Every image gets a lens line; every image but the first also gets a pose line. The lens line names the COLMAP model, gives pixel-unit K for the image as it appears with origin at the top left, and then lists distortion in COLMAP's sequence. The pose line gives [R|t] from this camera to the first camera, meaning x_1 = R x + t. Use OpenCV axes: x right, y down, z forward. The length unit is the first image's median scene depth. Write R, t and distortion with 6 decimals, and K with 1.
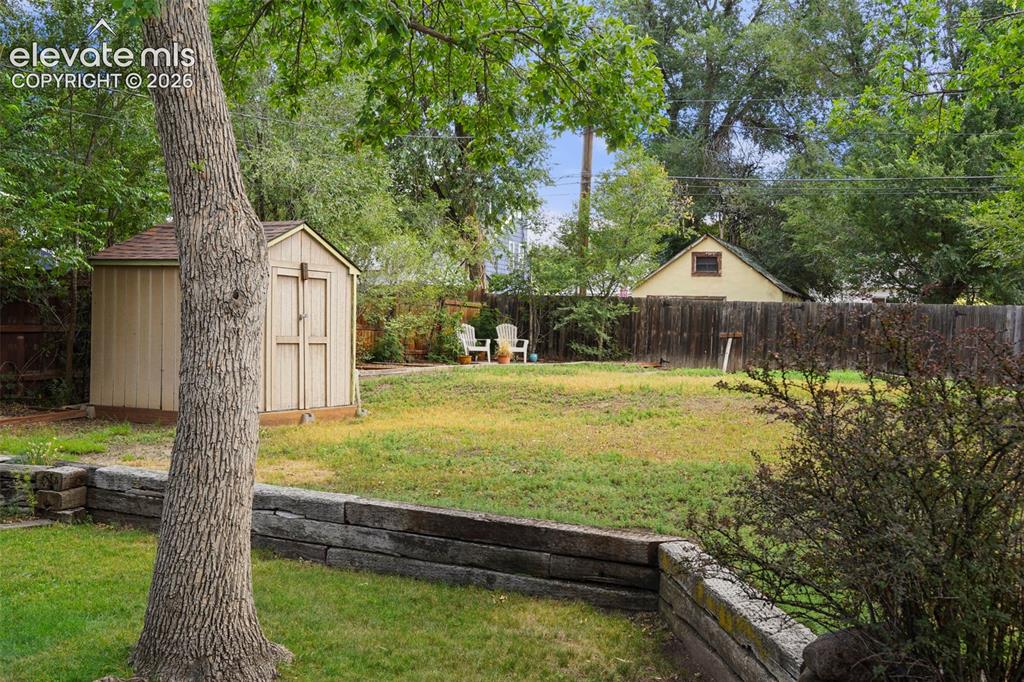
lens RADIAL K [[1232.9, 0, 511.9], [0, 1232.9, 328.3], [0, 0, 1]] dist [0.004089, 0.009793]
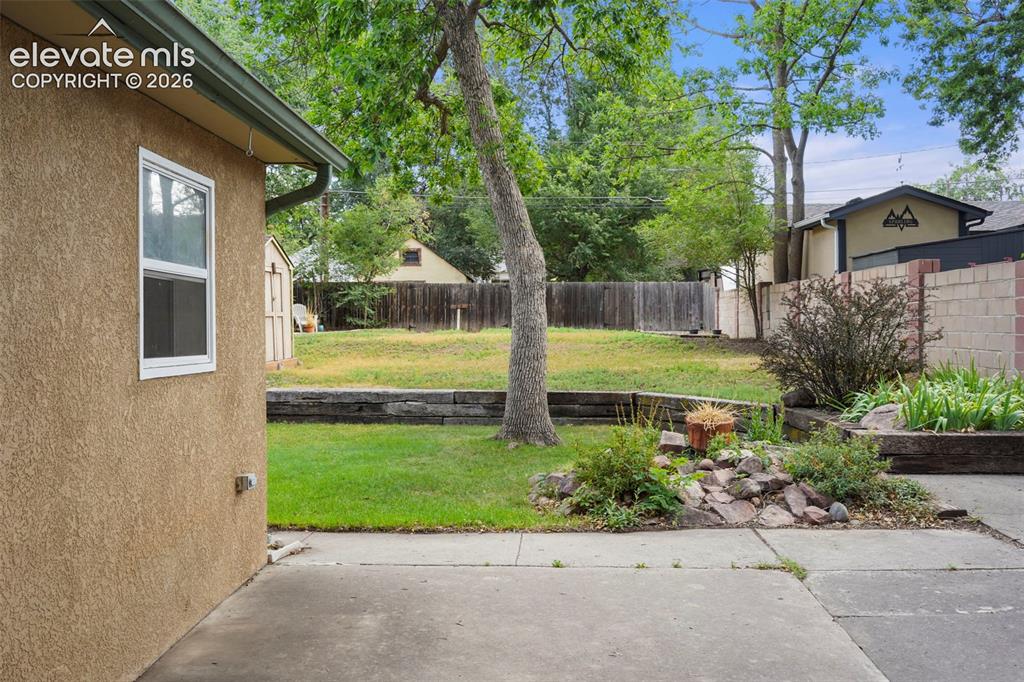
lens RADIAL K [[1232.9, 0, 511.9], [0, 1232.9, 328.3], [0, 0, 1]] dist [0.004089, 0.009793]
pose [[0.901962, -0.037525, 0.430183, -0.380053], [0.032729, 0.999292, 0.018547, 0.005652], [-0.430574, -0.002649, 0.902551, -0.320902]]
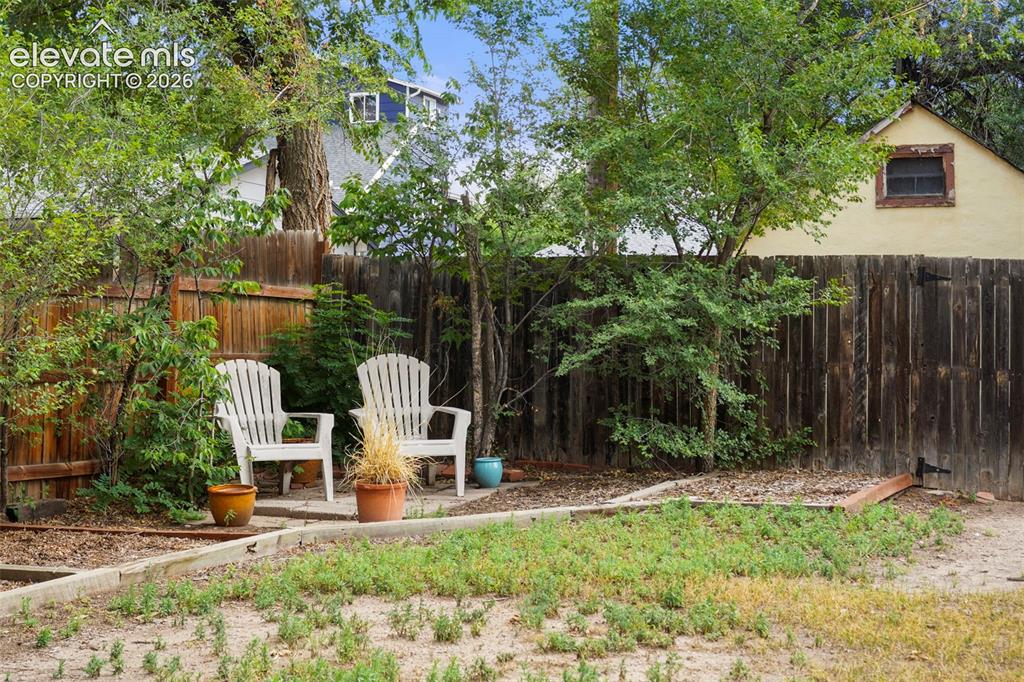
lens RADIAL K [[1232.9, 0, 511.9], [0, 1232.9, 328.3], [0, 0, 1]] dist [0.004089, 0.009793]
pose [[0.997415, -0.023297, 0.067978, 0.004066], [0.022746, 0.999702, 0.008868, -0.011916], [-0.068164, -0.007299, 0.997647, 0.712903]]
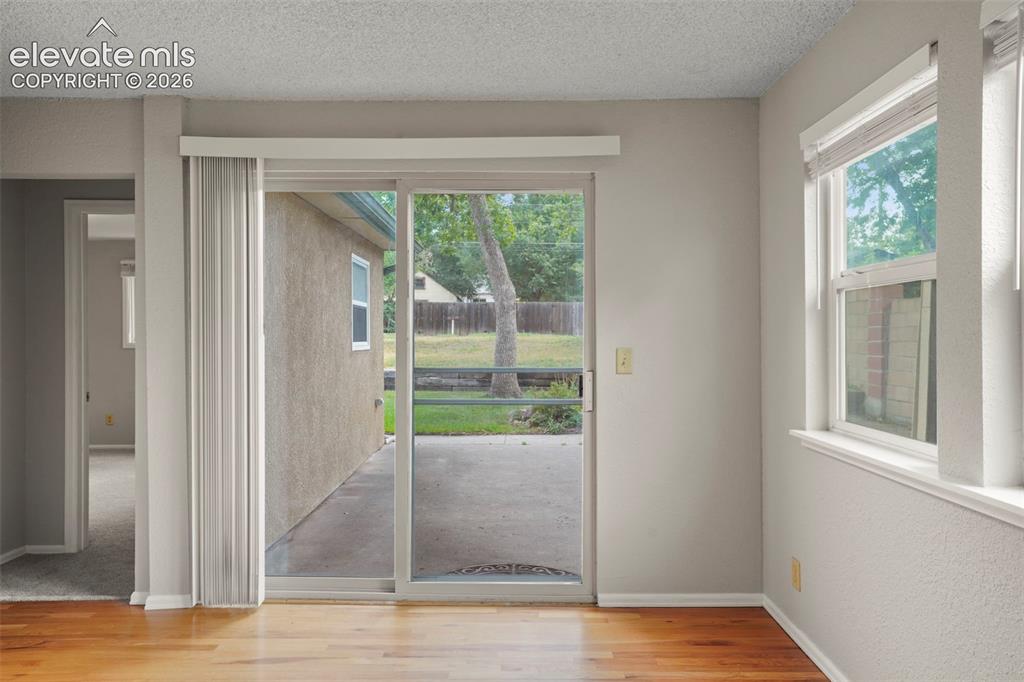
lens RADIAL K [[1021.2, 0, 512.0], [0, 1021.2, 341.0], [0, 0, 1]] dist [0.001296, 0.001159]
pose [[0.888086, -0.034250, 0.458399, -0.522173], [0.025478, 0.999355, 0.025307, 0.002441], [-0.458970, -0.010795, 0.888386, -0.581344]]
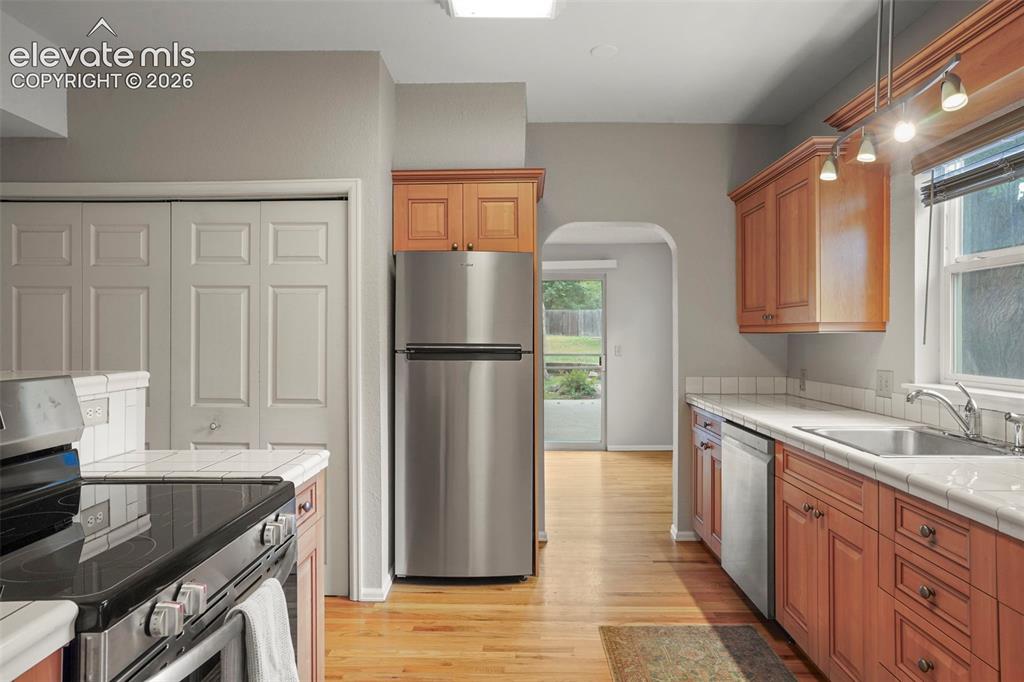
lens RADIAL K [[1021.2, 0, 512.0], [0, 1021.2, 341.0], [0, 0, 1]] dist [0.001296, 0.001159]
pose [[0.885805, -0.034520, 0.462771, -0.779416], [0.024916, 0.999329, 0.026853, -0.012792], [-0.463388, -0.012256, 0.886071, -0.970008]]
